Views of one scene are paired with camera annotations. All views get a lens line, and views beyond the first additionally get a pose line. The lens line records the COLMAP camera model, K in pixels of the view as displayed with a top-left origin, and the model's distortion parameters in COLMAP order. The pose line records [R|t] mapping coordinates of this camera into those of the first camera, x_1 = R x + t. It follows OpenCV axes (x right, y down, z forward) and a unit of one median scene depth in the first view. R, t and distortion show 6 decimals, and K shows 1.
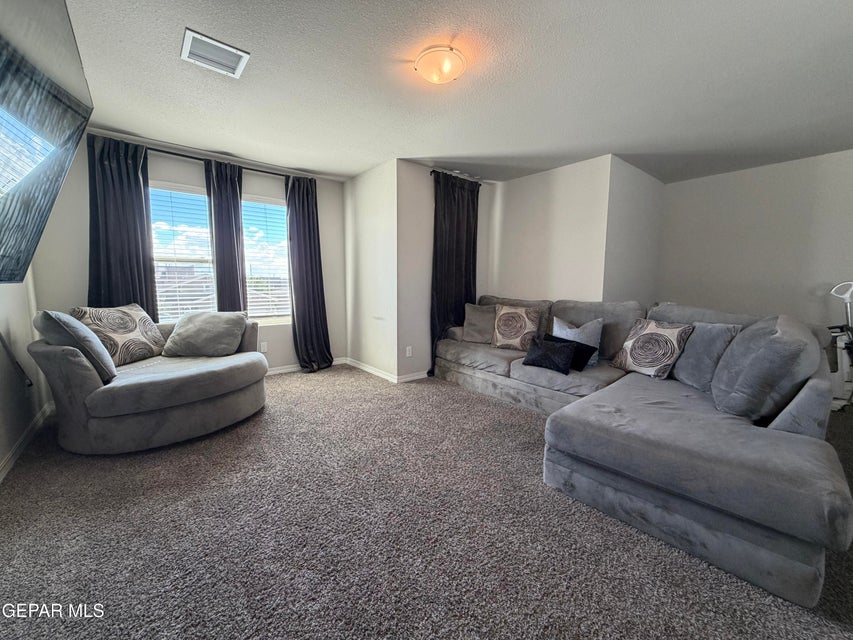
lens RADIAL K [[344.4, 0, 426.5], [0, 344.4, 320.0], [0, 0, 1]] dist [-0.000783, -0.000399]
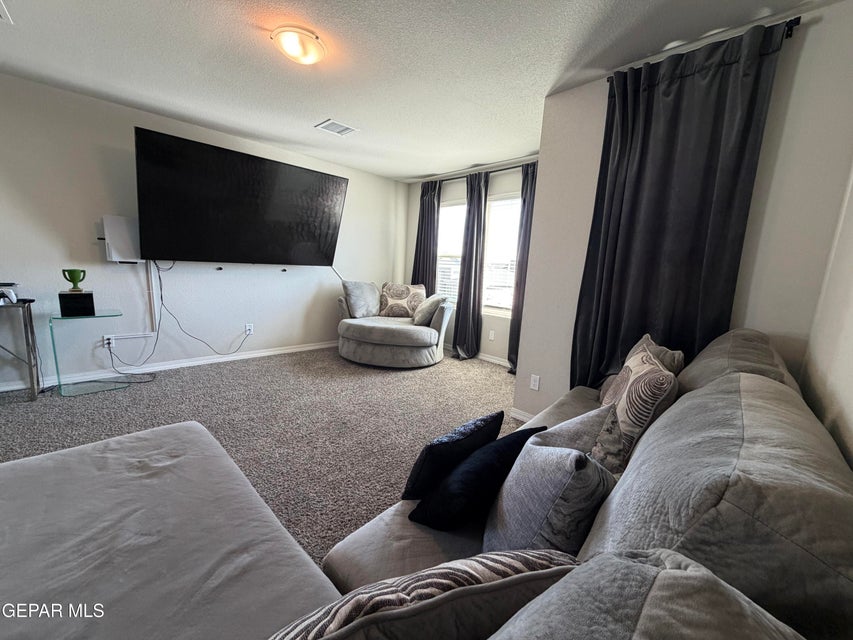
lens RADIAL K [[344.4, 0, 426.5], [0, 344.4, 320.0], [0, 0, 1]] dist [-0.000783, -0.000399]
pose [[0.090839, 0.145670, -0.985154, 0.675240], [-0.141626, 0.981079, 0.132008, -0.086722], [0.985744, 0.127532, 0.109751, 0.775187]]
